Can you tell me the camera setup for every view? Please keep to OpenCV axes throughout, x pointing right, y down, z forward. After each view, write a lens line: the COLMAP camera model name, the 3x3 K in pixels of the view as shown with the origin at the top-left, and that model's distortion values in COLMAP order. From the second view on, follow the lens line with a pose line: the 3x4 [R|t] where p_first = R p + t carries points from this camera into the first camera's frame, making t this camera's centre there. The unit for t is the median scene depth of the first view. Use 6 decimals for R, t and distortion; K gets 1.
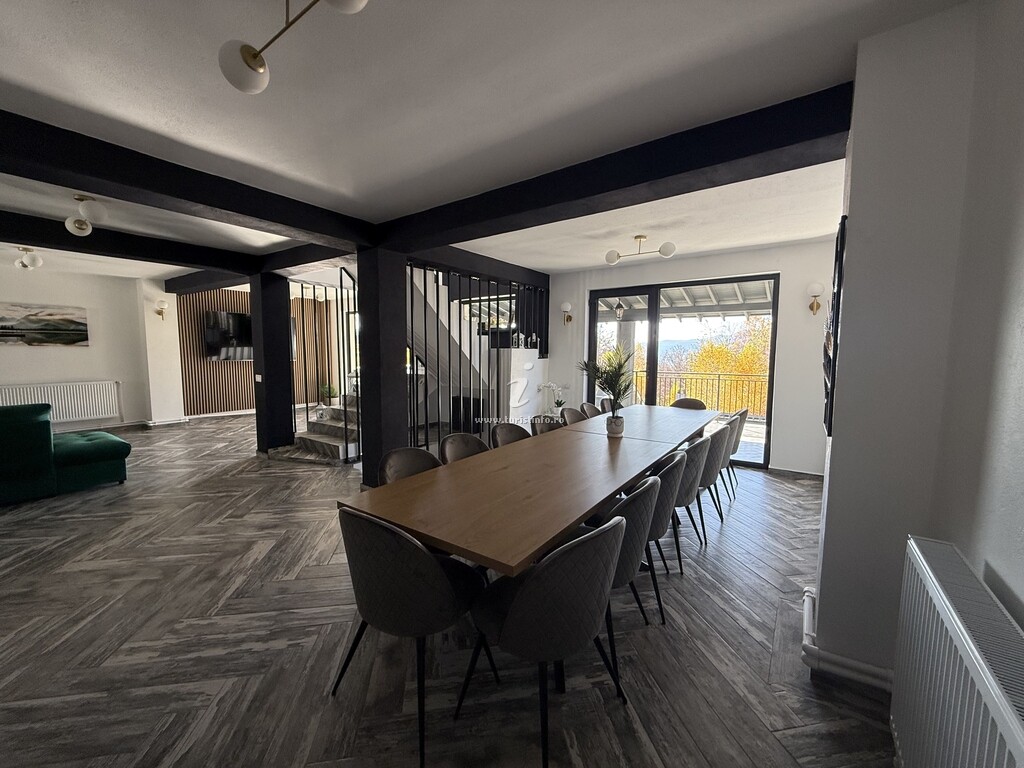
lens RADIAL K [[408.9, 0, 509.2], [0, 408.9, 386.5], [0, 0, 1]] dist [-0.000953, 0.000434]
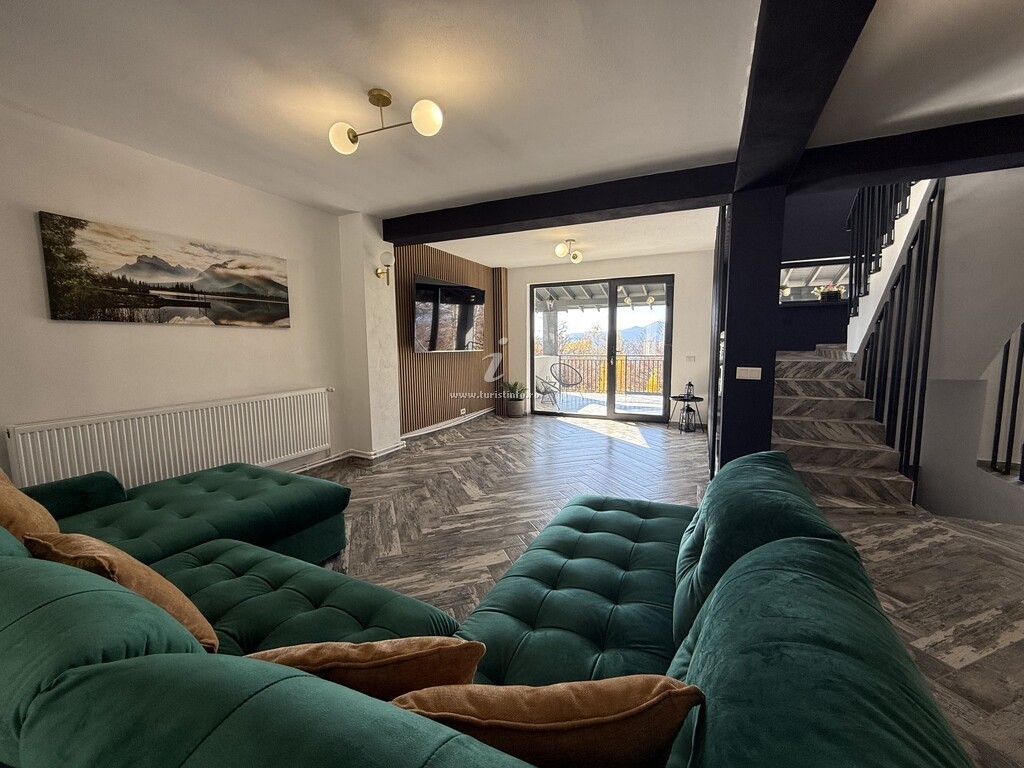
lens RADIAL K [[408.9, 0, 507.4], [0, 408.9, 386.1], [0, 0, 1]] dist [-0.000953, 0.000434]
pose [[0.983862, -0.034033, 0.175664, -0.867767], [0.030727, 0.999296, 0.021508, -0.021299], [-0.176272, -0.015764, 0.984215, 0.406654]]
